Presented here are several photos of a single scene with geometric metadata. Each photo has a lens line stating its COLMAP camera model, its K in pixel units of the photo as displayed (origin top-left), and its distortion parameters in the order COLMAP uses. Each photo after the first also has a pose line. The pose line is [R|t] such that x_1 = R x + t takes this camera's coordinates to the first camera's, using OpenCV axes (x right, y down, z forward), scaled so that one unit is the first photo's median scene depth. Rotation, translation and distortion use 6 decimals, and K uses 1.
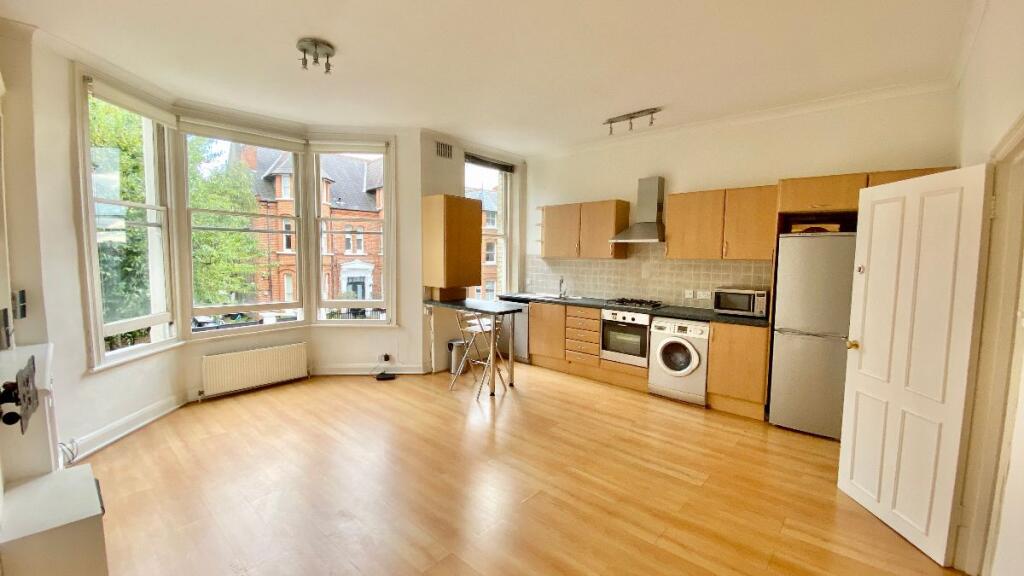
lens RADIAL K [[417.5, 0, 513.7], [0, 417.5, 287.3], [0, 0, 1]] dist [0.001253, -0.000037]
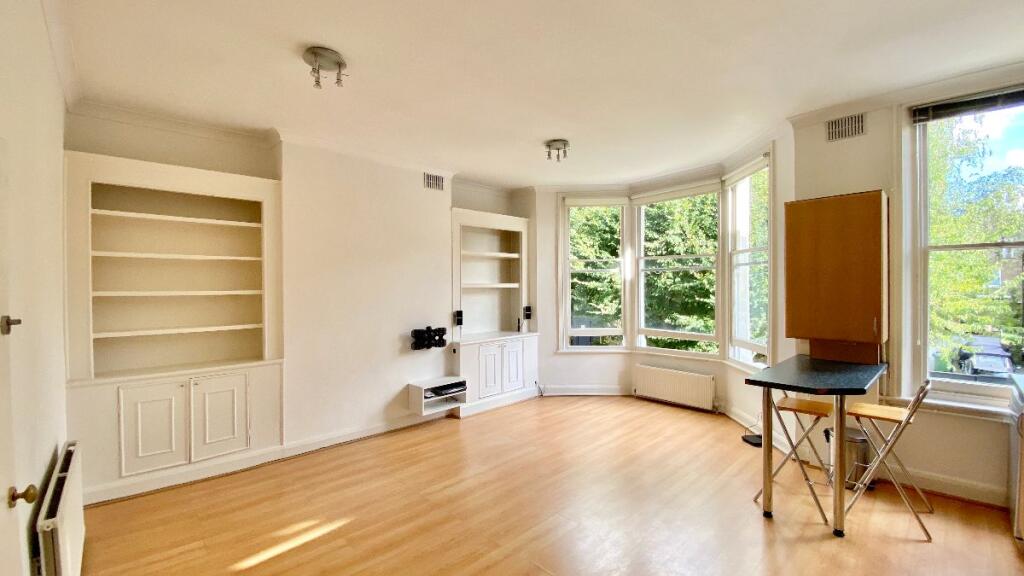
lens RADIAL K [[417.5, 0, 514.2], [0, 417.5, 290.7], [0, 0, 1]] dist [0.001253, -0.000037]
pose [[-0.101851, 0.002600, -0.994796, 0.650540], [-0.072749, 0.997300, 0.010055, -0.059327], [0.992136, 0.073394, -0.101387, 0.717867]]
